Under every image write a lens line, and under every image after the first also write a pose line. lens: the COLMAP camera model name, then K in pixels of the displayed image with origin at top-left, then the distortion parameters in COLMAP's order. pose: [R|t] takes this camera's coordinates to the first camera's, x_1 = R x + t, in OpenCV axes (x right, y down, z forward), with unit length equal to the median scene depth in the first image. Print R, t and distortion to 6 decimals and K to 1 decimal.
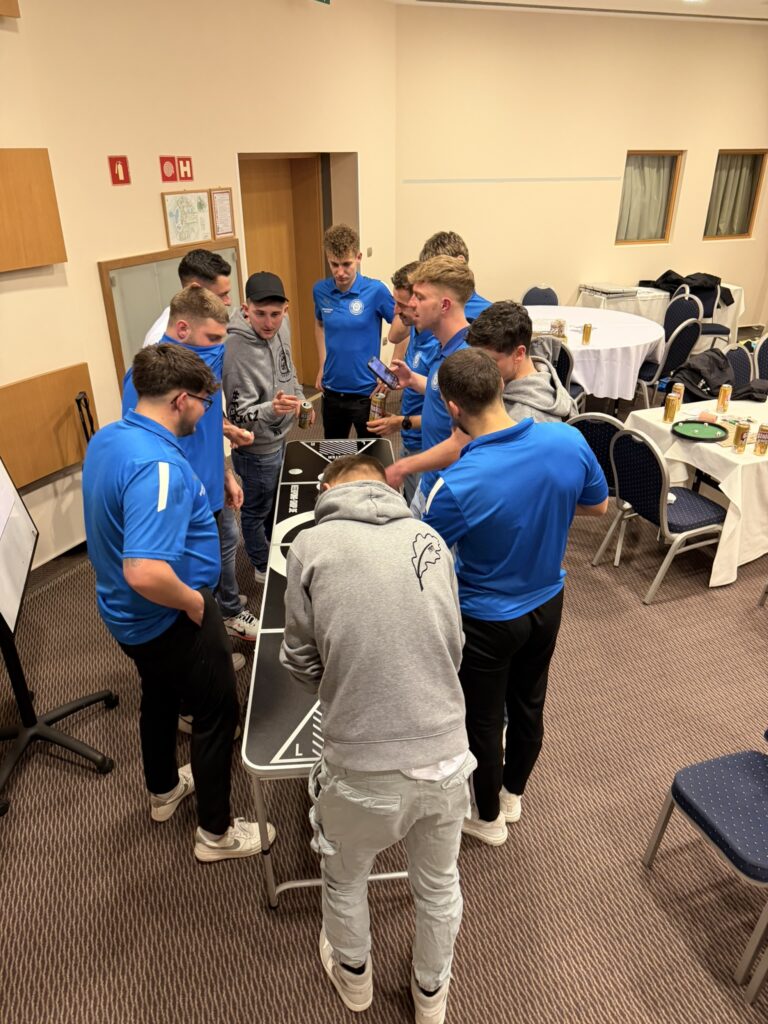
lens RADIAL K [[720.7, 0, 384.2], [0, 720.7, 513.0], [0, 0, 1]] dist [0.005733, 0.001683]
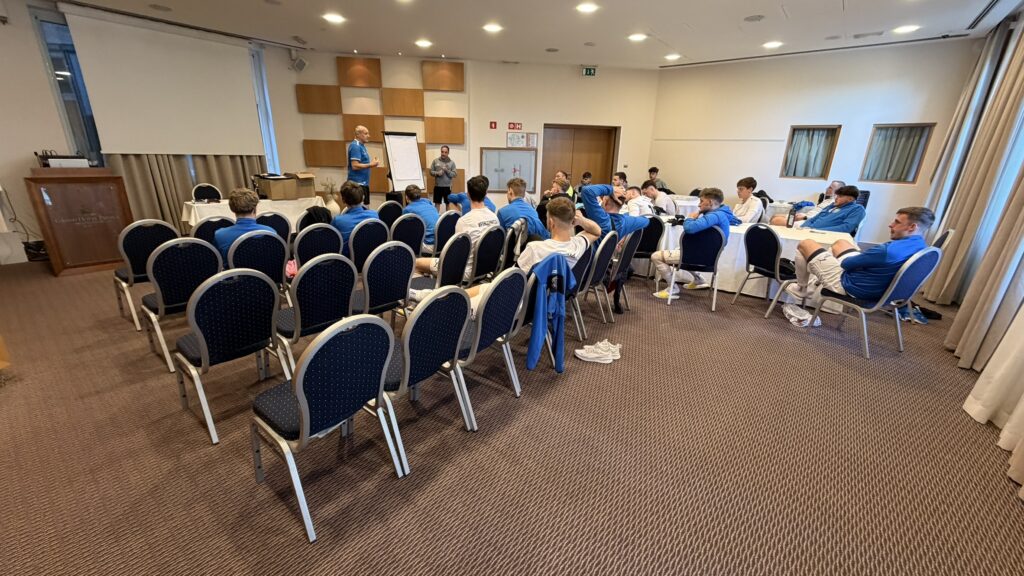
lens RADIAL K [[401.9, 0, 510.7], [0, 401.9, 292.0], [0, 0, 1]] dist [-0.000172, -0.000023]
pose [[0.531855, 0.295132, -0.793743, 1.385308], [-0.407145, 0.910982, 0.065913, 0.139599], [0.742538, 0.288112, 0.604672, 0.006488]]
